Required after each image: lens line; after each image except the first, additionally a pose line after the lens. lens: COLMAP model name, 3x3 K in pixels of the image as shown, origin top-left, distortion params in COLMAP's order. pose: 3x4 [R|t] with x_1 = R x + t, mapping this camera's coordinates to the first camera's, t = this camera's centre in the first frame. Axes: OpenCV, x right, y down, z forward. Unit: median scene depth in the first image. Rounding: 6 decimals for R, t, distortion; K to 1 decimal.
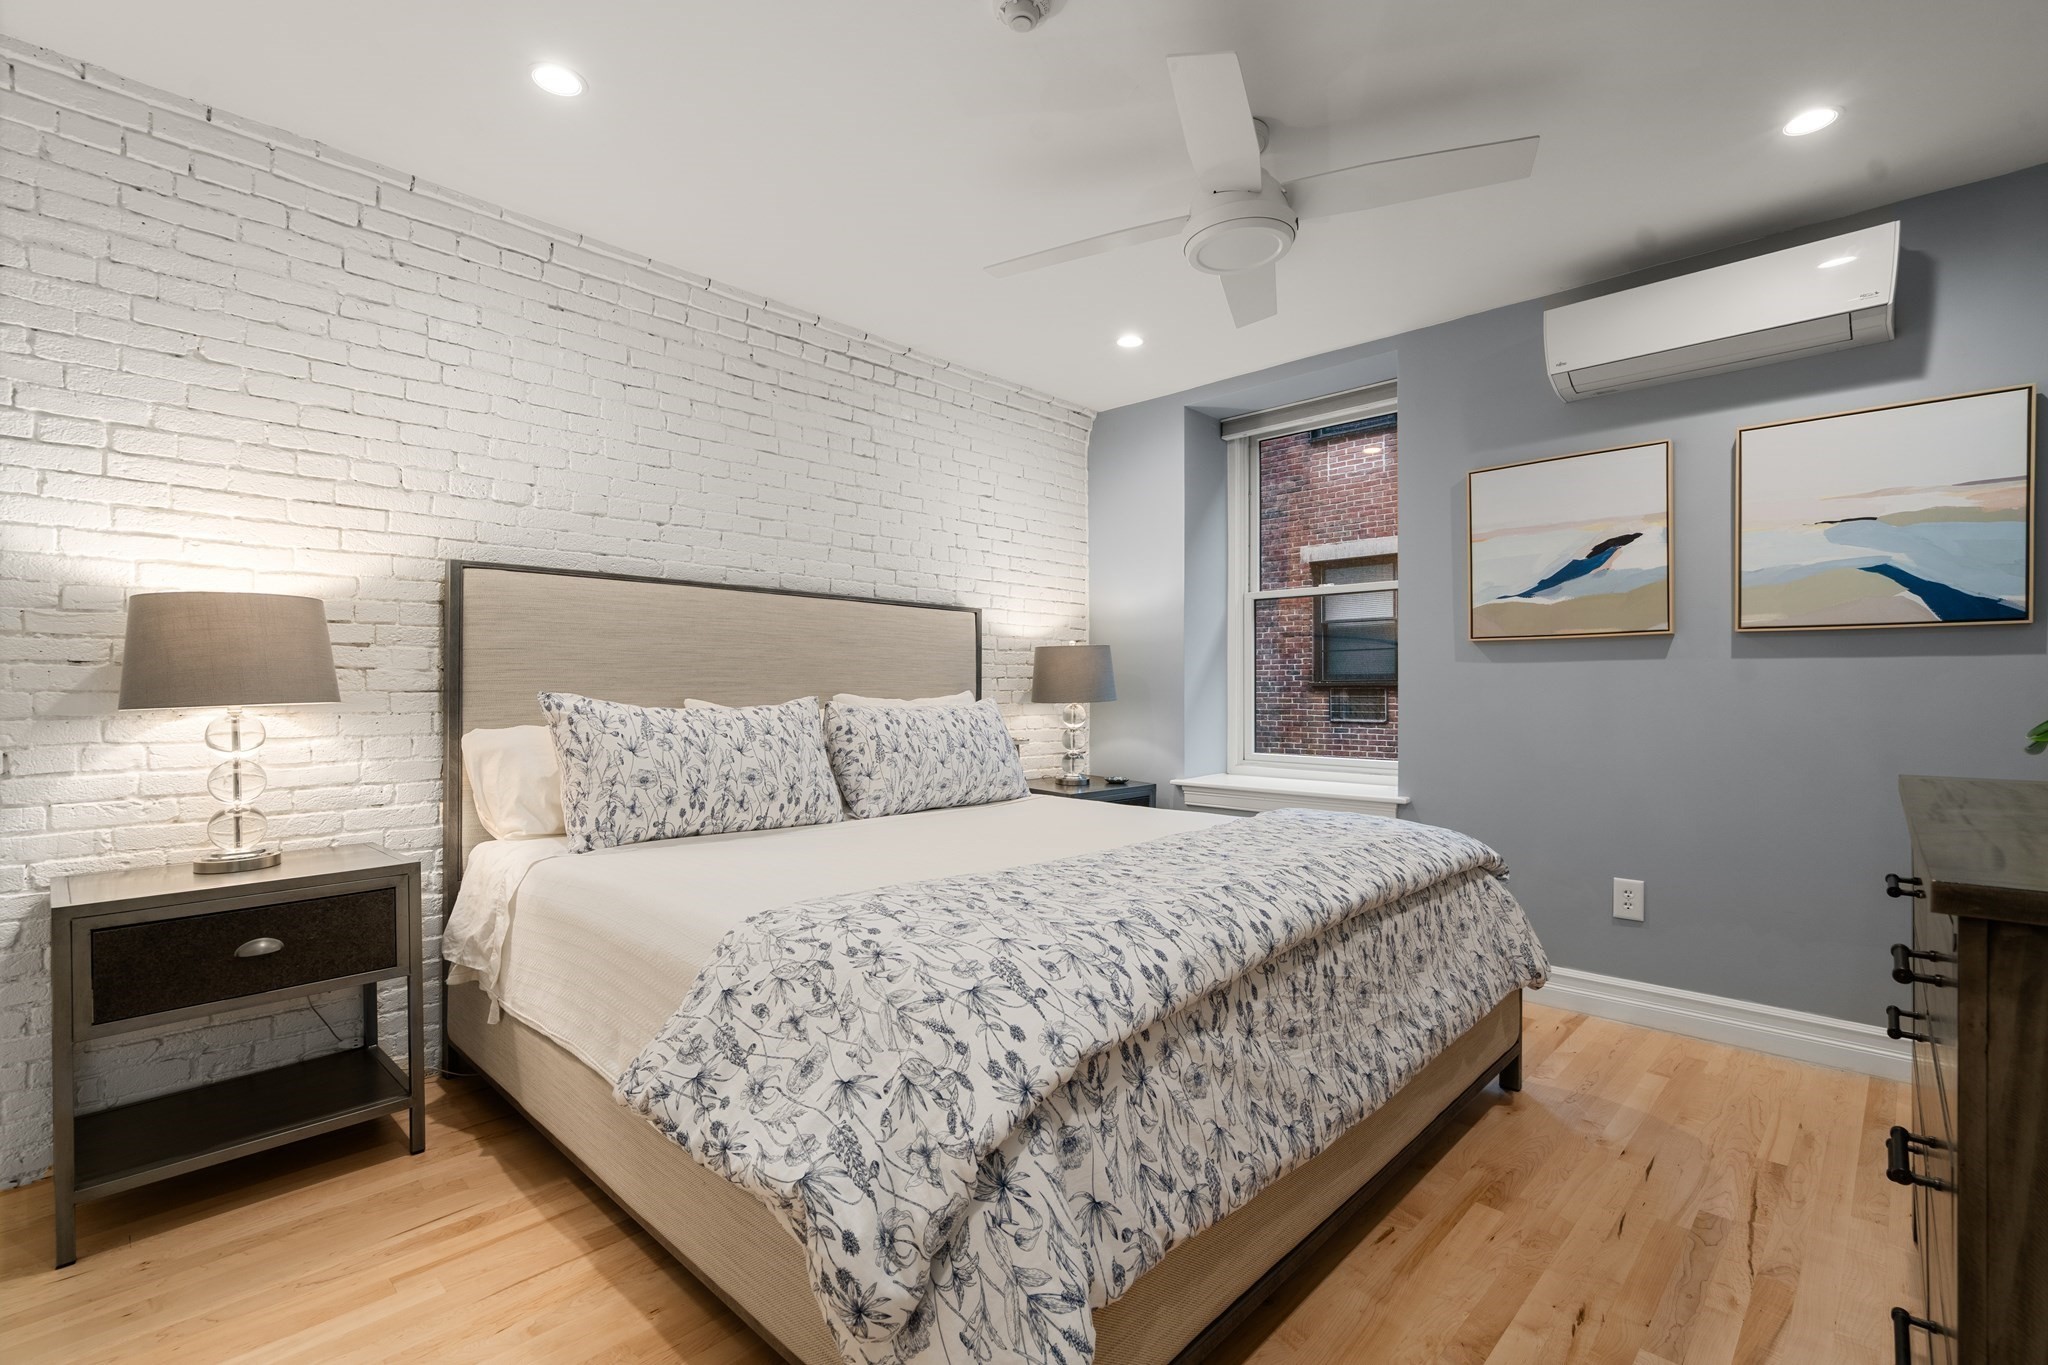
lens RADIAL K [[928.4, 0, 1026.4], [0, 928.4, 689.5], [0, 0, 1]] dist [-0.005869, 0.003740]
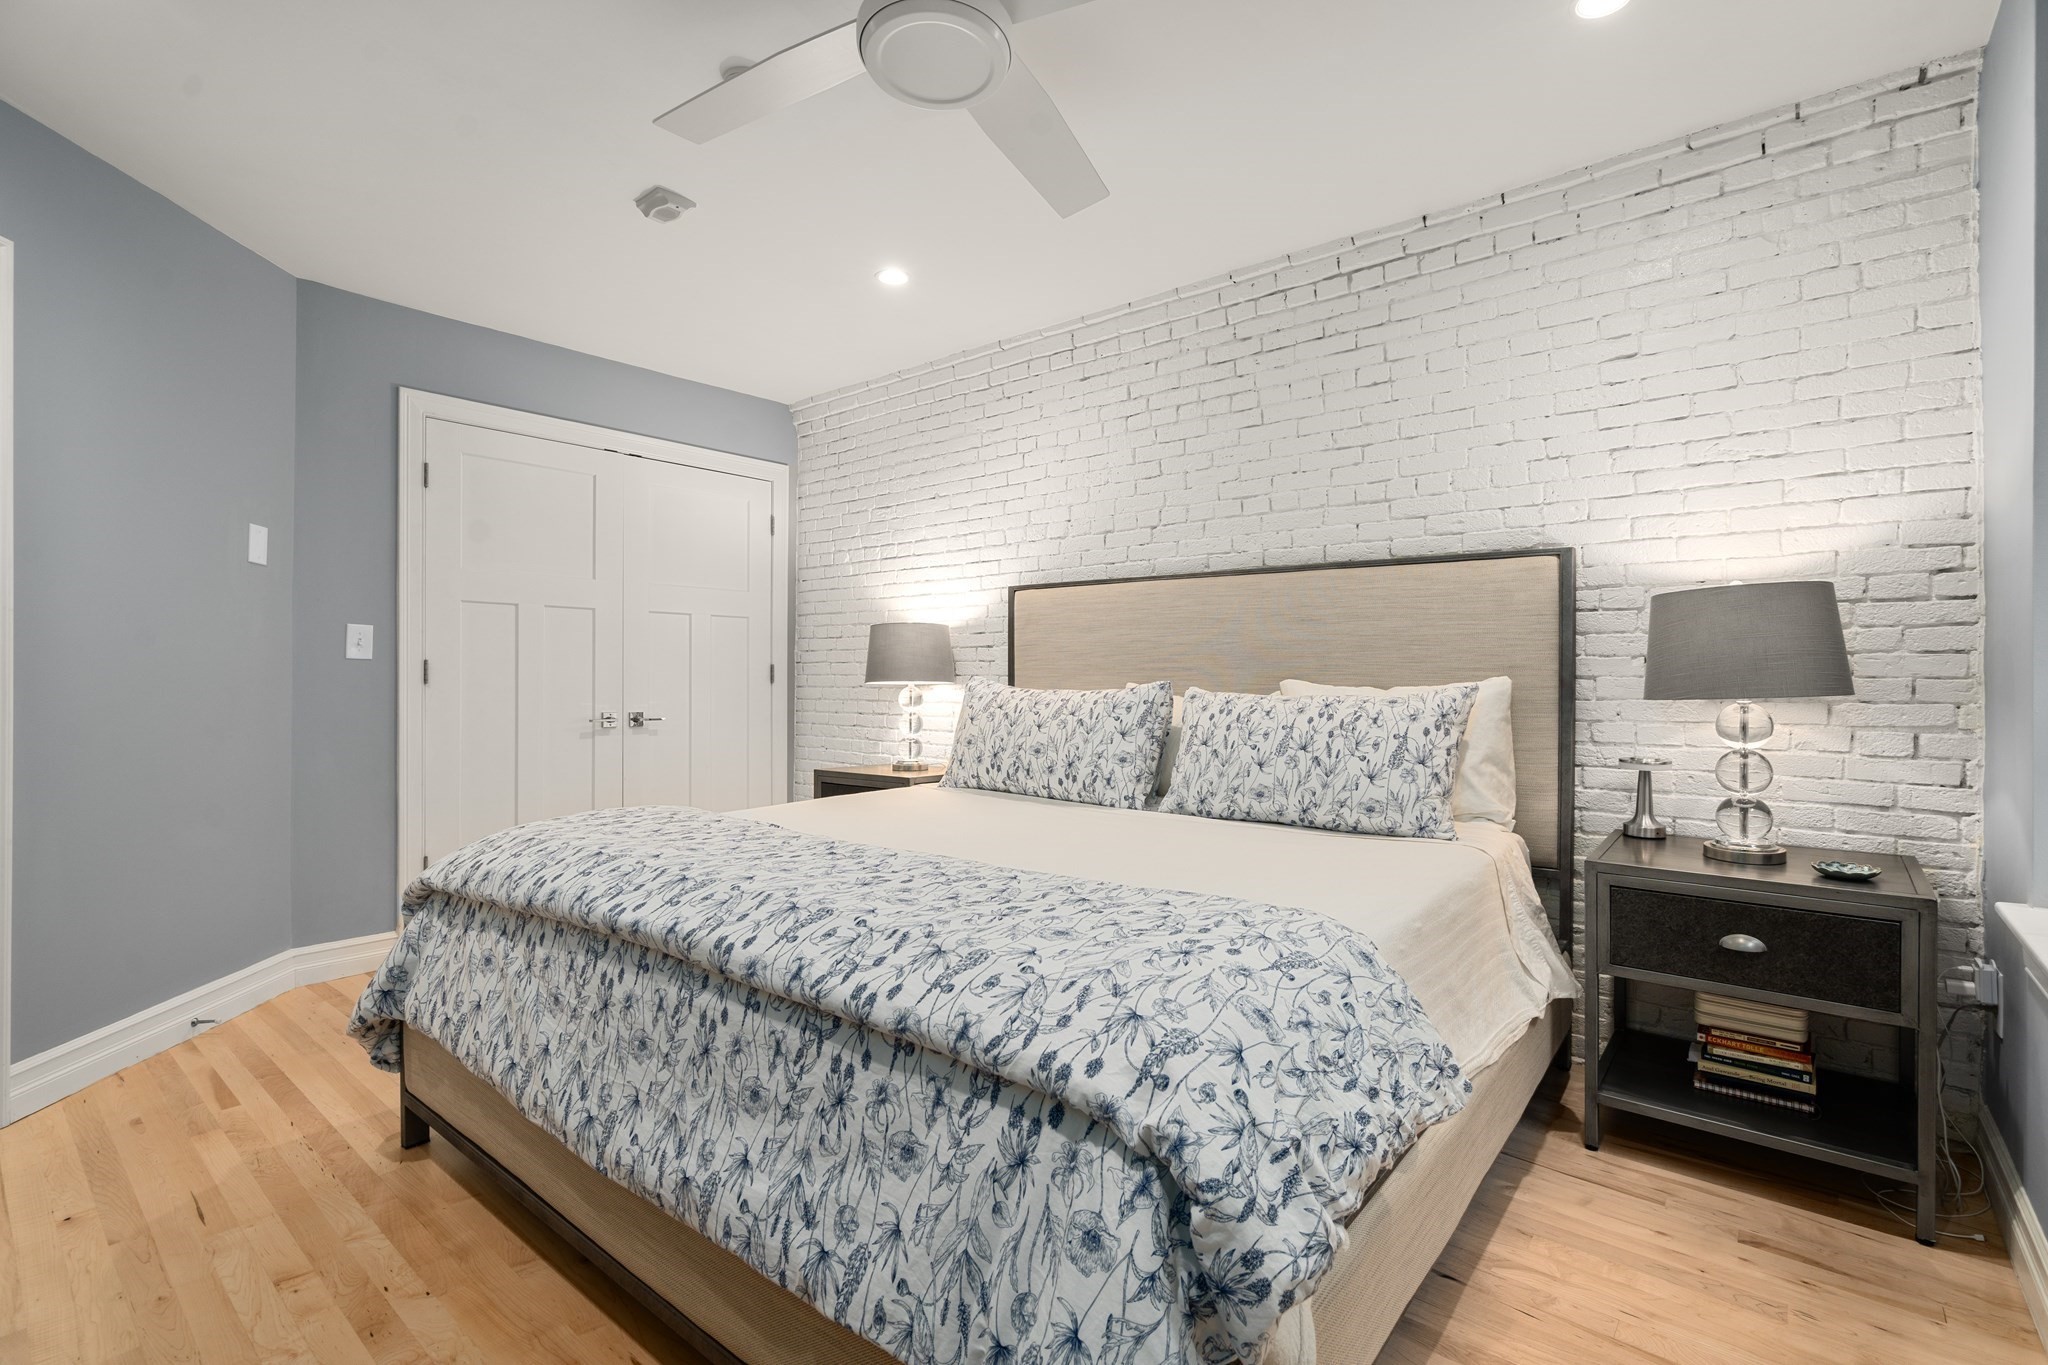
lens RADIAL K [[928.4, 0, 1028.5], [0, 928.4, 677.6], [0, 0, 1]] dist [-0.005869, 0.003740]
pose [[0.075383, -0.001029, -0.997154, 0.778920], [-0.004844, 0.999987, -0.001398, 0.006033], [0.997143, 0.004936, 0.075377, 0.831919]]
